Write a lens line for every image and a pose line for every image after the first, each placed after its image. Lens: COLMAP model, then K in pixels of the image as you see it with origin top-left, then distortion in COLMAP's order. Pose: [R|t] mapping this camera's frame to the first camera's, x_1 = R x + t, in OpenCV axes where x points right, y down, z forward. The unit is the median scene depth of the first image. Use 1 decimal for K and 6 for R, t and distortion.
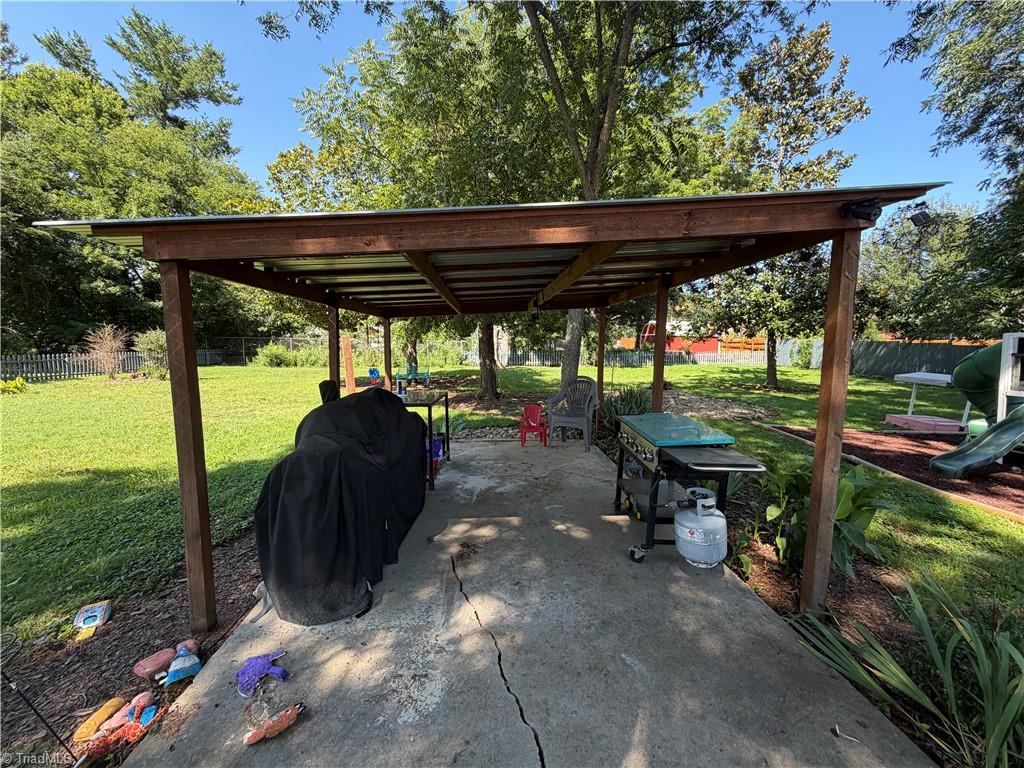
lens RADIAL K [[409.7, 0, 511.4], [0, 409.7, 386.0], [0, 0, 1]] dist [0.002261, 0.000318]
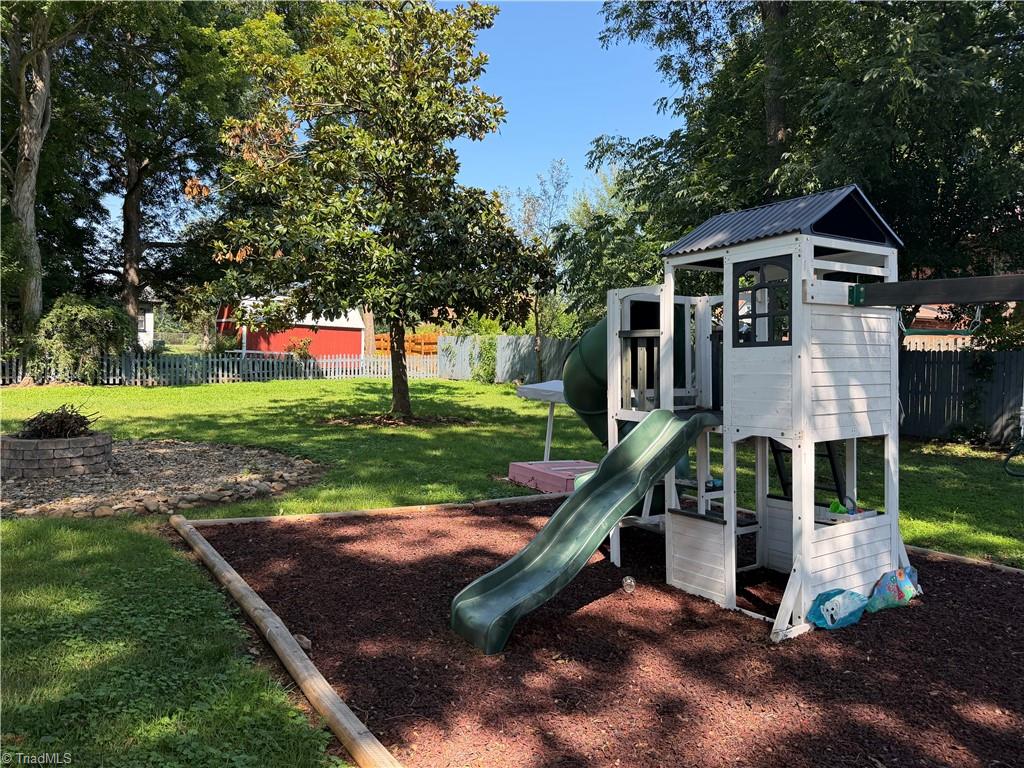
lens RADIAL K [[725.3, 0, 512.1], [0, 725.3, 382.4], [0, 0, 1]] dist [-0.000542, -0.000310]
pose [[0.839264, -0.012173, 0.543588, 0.249677], [0.042475, 0.998162, -0.043227, 0.004468], [-0.542062, 0.059368, 0.838238, 0.139396]]
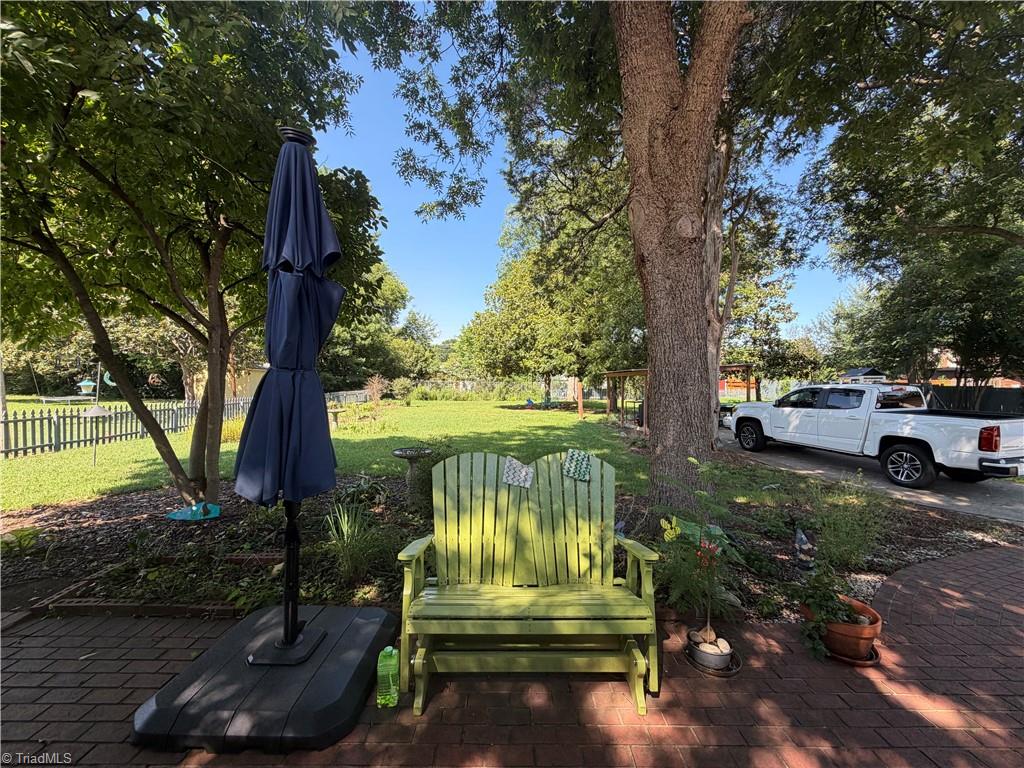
lens RADIAL K [[409.7, 0, 509.0], [0, 409.7, 383.7], [0, 0, 1]] dist [0.002261, 0.000318]
pose [[0.999668, -0.003707, -0.025479, -0.353017], [0.001054, 0.994646, -0.103337, 0.069880], [0.025725, 0.103276, 0.994320, -0.712269]]
